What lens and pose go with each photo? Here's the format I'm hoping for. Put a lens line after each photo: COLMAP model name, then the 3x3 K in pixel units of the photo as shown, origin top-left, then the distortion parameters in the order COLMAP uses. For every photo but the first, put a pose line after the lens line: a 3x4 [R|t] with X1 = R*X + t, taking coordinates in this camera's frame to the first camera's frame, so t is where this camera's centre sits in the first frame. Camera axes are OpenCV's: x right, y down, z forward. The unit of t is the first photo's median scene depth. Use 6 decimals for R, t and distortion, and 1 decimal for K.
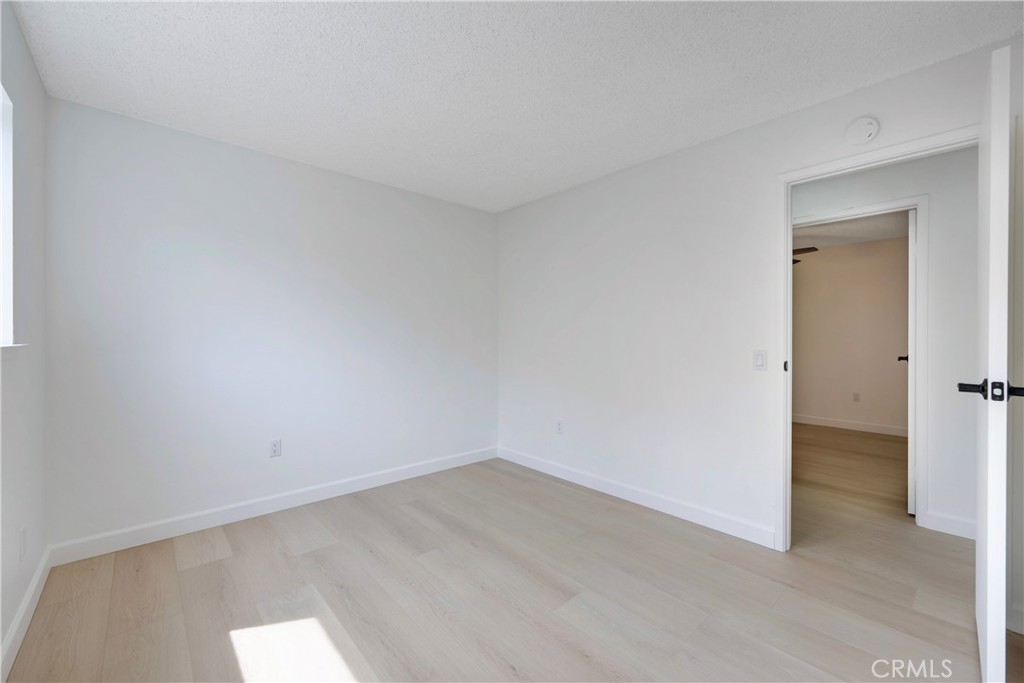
lens RADIAL K [[409.4, 0, 513.0], [0, 409.4, 336.9], [0, 0, 1]] dist [-0.003806, -0.000025]
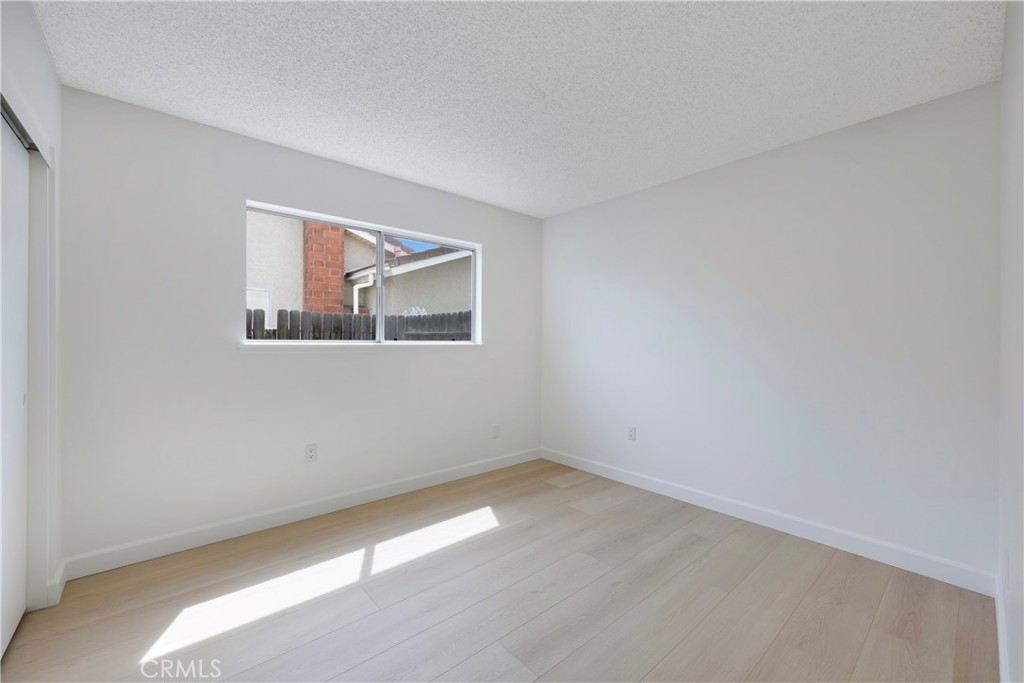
lens RADIAL K [[409.4, 0, 513.2], [0, 409.4, 342.7], [0, 0, 1]] dist [-0.003806, -0.000025]
pose [[-0.014015, 0.002781, -0.999898, 0.745875], [-0.000910, 0.999996, 0.002794, -0.000304], [0.999901, 0.000949, -0.014013, 0.772991]]
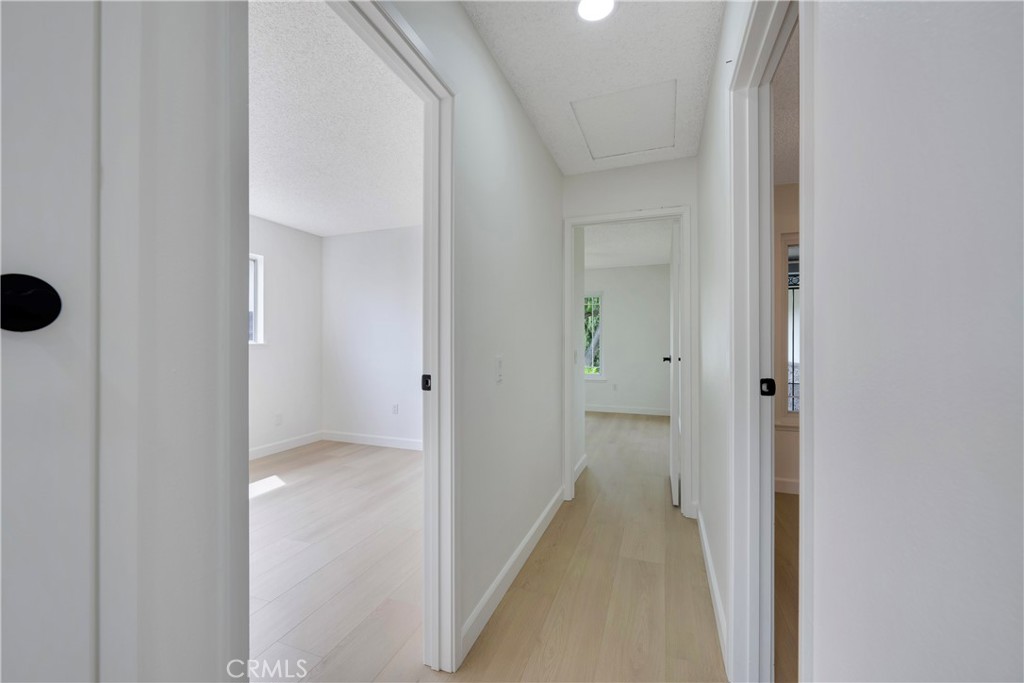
lens RADIAL K [[409.4, 0, 511.6], [0, 409.4, 339.1], [0, 0, 1]] dist [-0.003806, -0.000025]
pose [[0.451339, 0.001275, -0.892352, 1.260730], [0.002421, 0.999994, 0.002653, -0.011214], [0.892349, -0.003358, 0.451333, 0.789174]]
